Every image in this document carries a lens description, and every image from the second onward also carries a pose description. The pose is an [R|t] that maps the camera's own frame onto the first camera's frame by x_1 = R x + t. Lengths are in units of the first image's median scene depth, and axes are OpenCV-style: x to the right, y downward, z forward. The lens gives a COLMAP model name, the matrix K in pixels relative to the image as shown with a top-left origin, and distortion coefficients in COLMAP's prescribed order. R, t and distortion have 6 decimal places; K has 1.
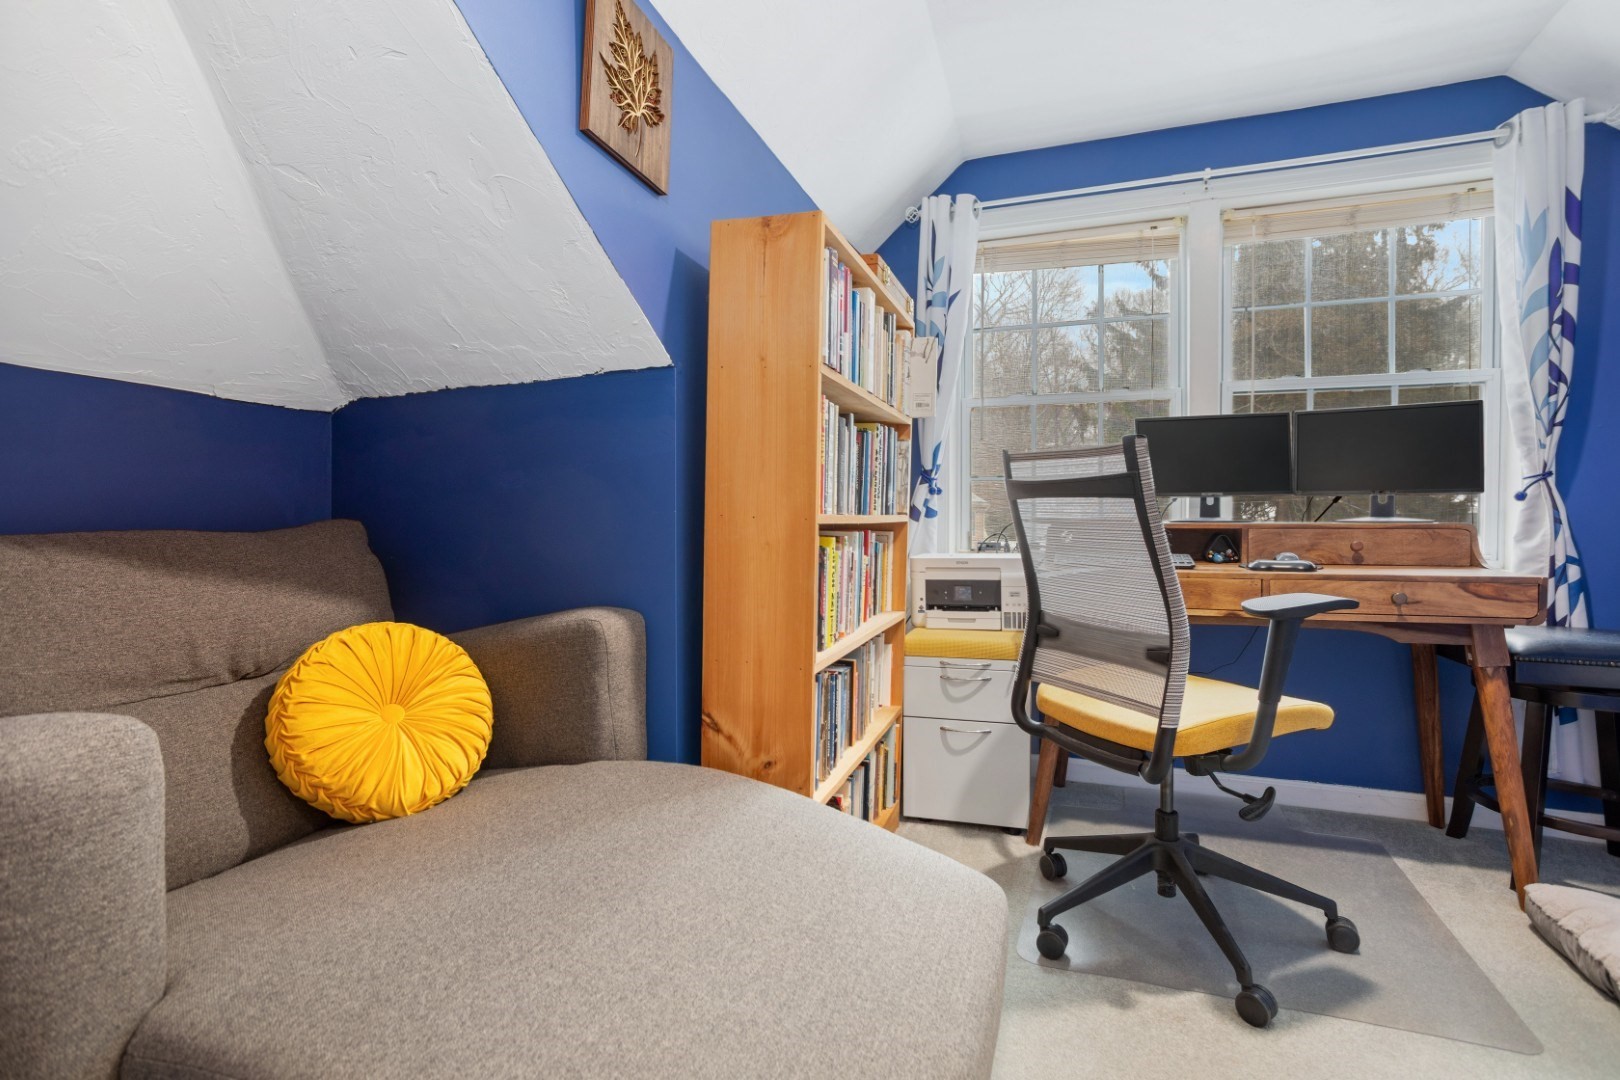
lens RADIAL K [[801.8, 0, 811.6], [0, 801.8, 521.6], [0, 0, 1]] dist [-0.046995, 0.033728]
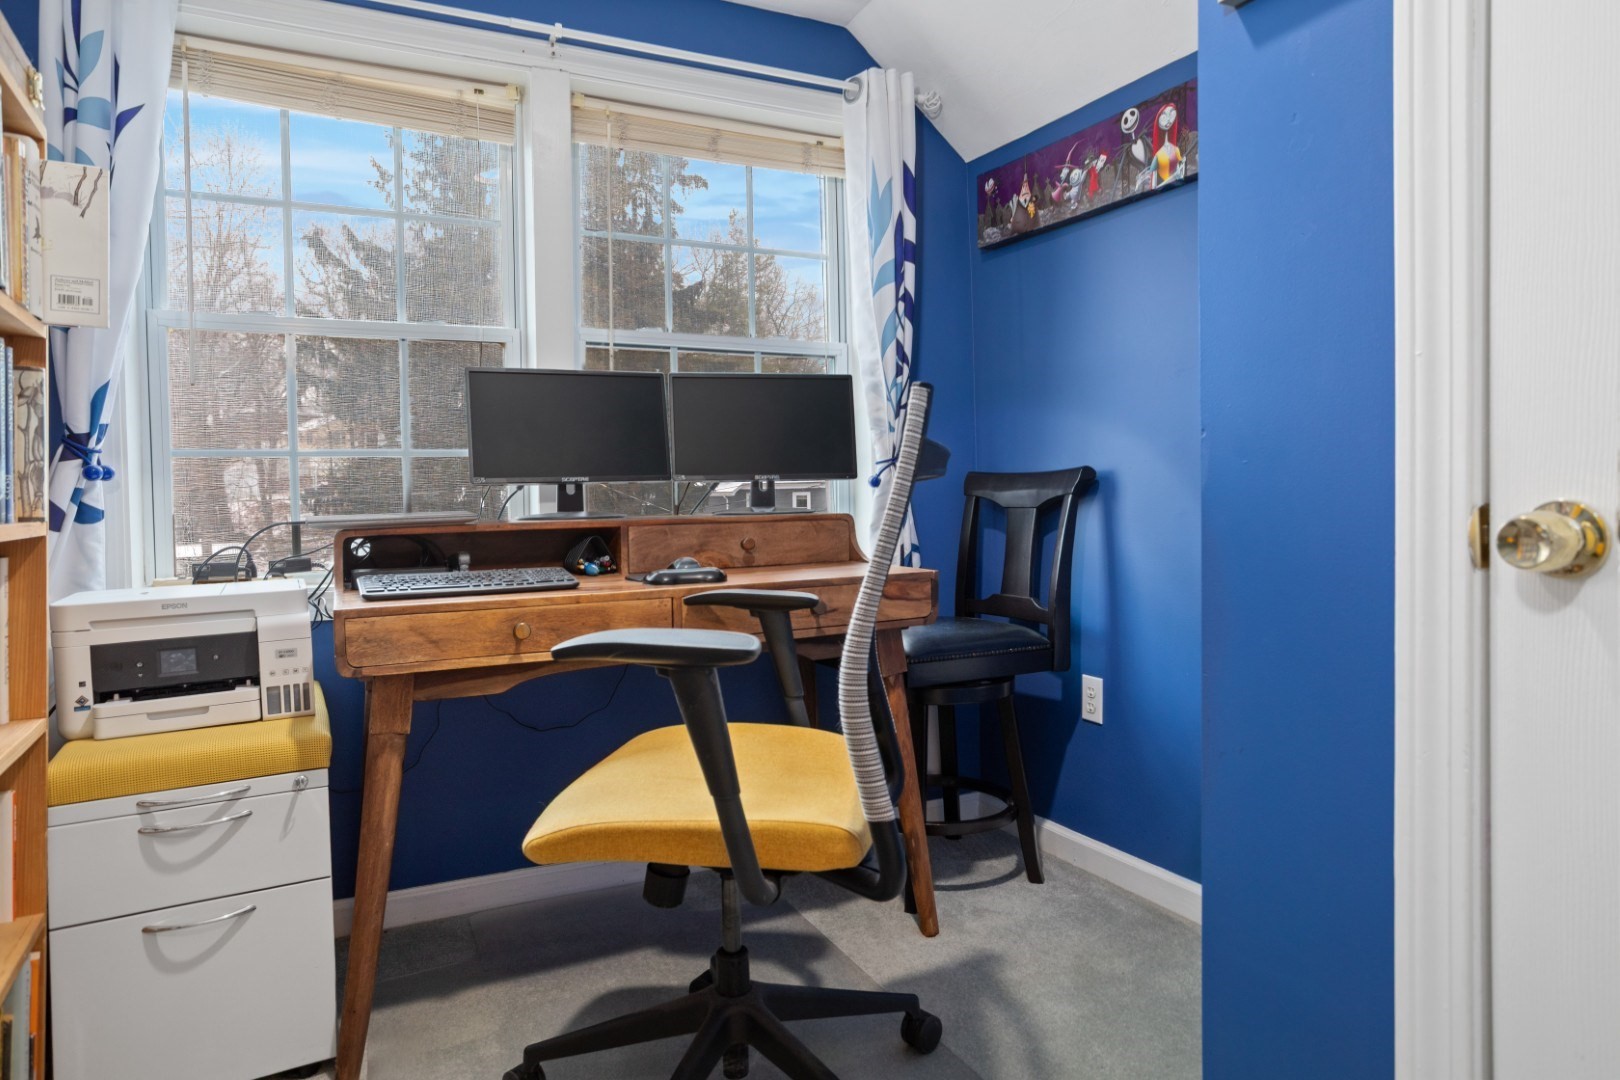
lens RADIAL K [[959.9, 0, 808.4], [0, 959.9, 521.4], [0, 0, 1]] dist [-0.047295, 0.044221]
pose [[0.673845, -0.031060, 0.738219, 0.006152], [0.022862, 0.999514, 0.021185, -0.010426], [-0.738519, 0.002602, 0.674228, 0.266920]]
